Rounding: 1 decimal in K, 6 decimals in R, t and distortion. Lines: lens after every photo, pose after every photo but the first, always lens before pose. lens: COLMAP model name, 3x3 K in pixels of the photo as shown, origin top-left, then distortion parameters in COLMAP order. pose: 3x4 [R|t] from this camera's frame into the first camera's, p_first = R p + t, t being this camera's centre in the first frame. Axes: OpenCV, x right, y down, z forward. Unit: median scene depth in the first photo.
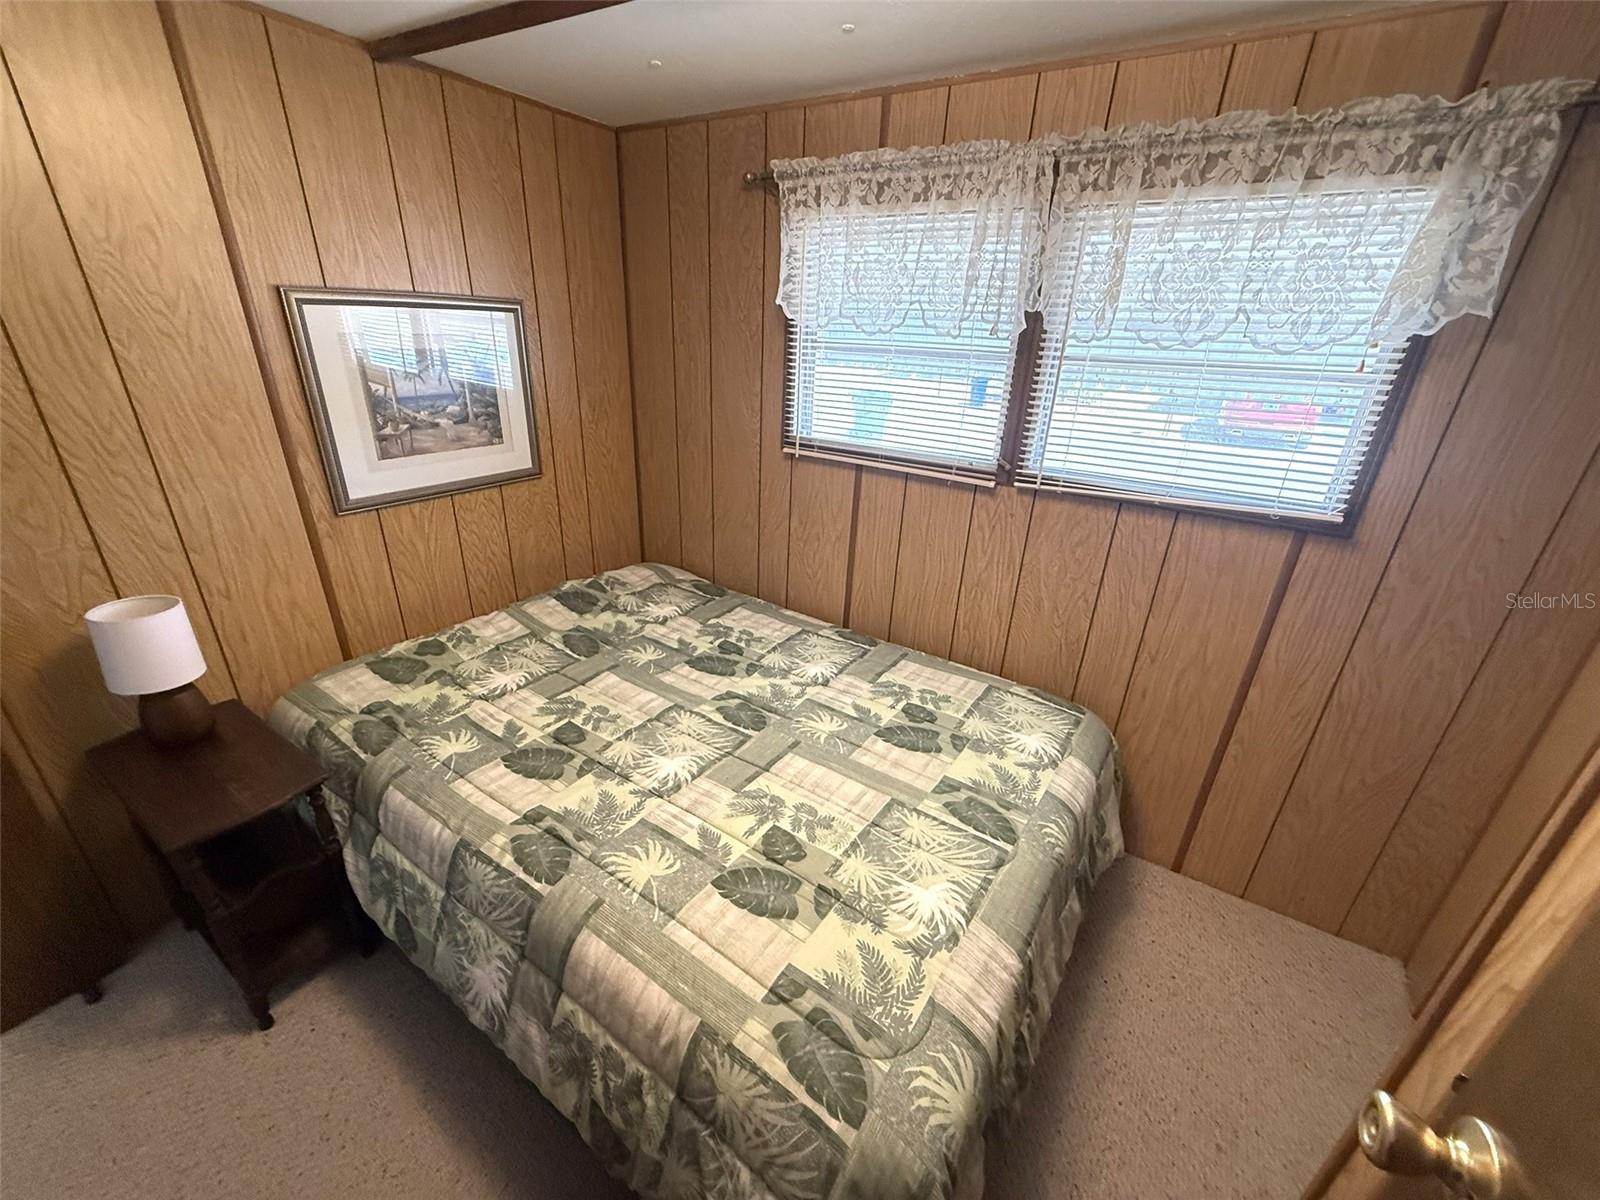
lens RADIAL K [[641.3, 0, 790.1], [0, 641.3, 601.5], [0, 0, 1]] dist [-0.001806, 0.000377]
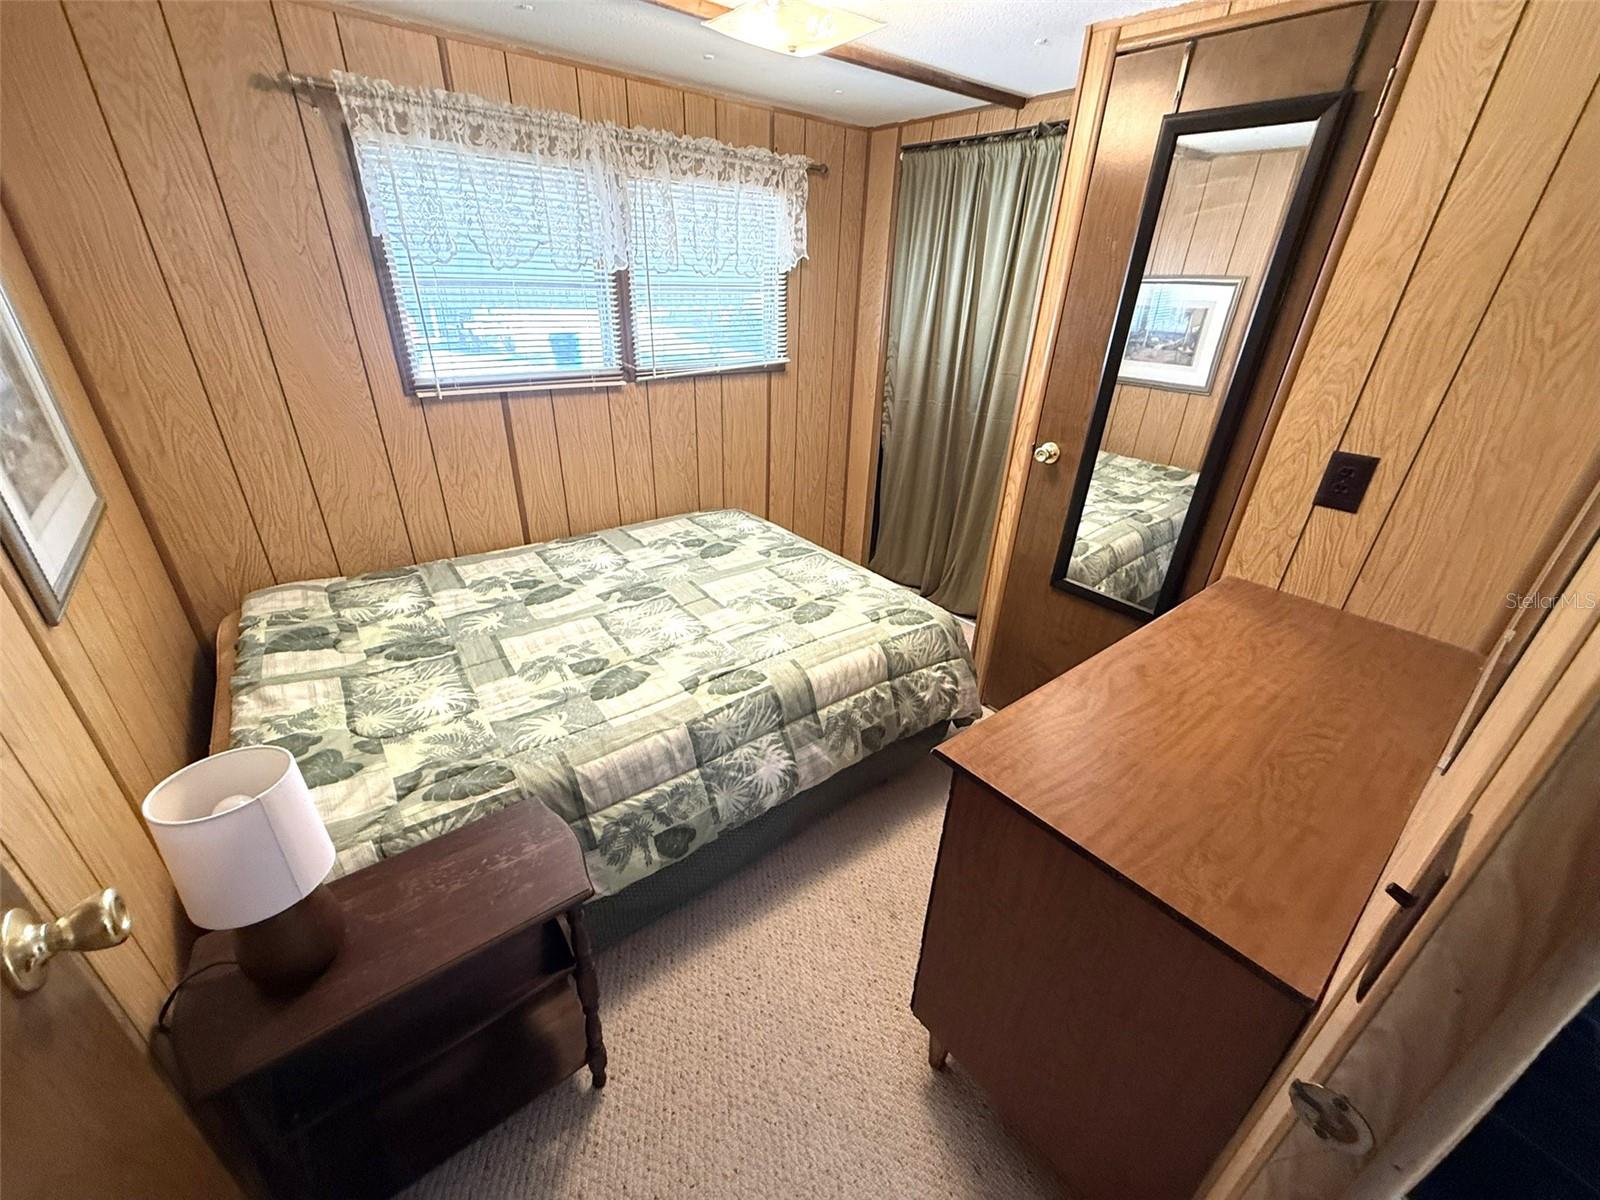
lens RADIAL K [[641.3, 0, 805.4], [0, 641.3, 604.6], [0, 0, 1]] dist [-0.001806, 0.000377]
pose [[0.302455, -0.455665, 0.837192, -0.942701], [0.360285, 0.867820, 0.342174, -0.103215], [-0.882449, 0.198135, 0.426646, 0.178332]]
